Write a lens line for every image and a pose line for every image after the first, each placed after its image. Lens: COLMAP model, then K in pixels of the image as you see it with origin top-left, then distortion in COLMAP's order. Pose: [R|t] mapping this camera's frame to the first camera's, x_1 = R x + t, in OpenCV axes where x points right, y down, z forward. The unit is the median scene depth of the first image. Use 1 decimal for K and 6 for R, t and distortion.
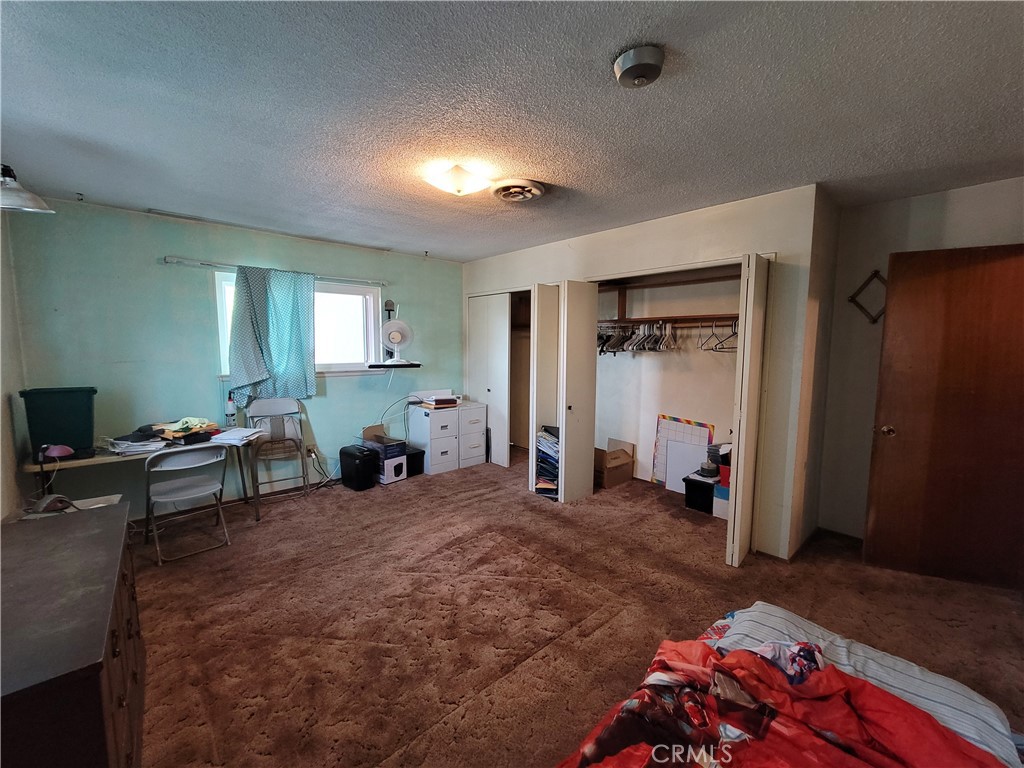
lens RADIAL K [[433.2, 0, 512.9], [0, 433.2, 383.7], [0, 0, 1]] dist [-0.002300, -0.000135]
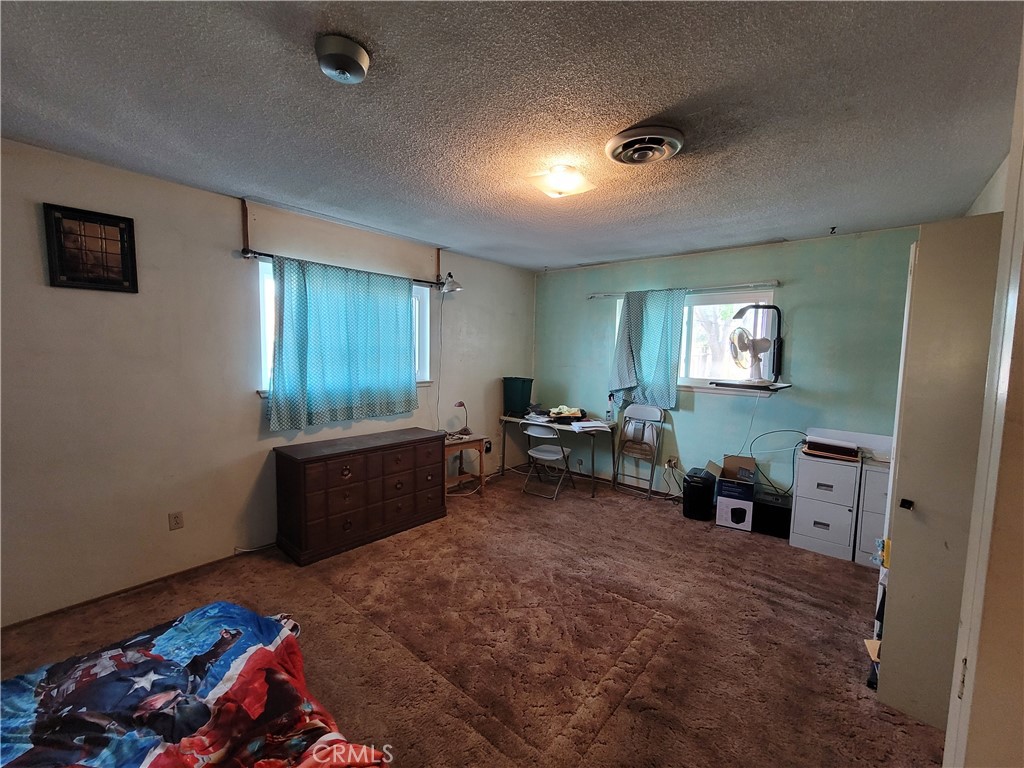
lens RADIAL K [[433.2, 0, 512.9], [0, 433.2, 383.7], [0, 0, 1]] dist [-0.002300, -0.000135]
pose [[0.108221, 0.072164, -0.991504, 0.524396], [-0.113832, 0.991701, 0.059754, -0.048964], [0.987588, 0.106398, 0.115538, 0.527417]]
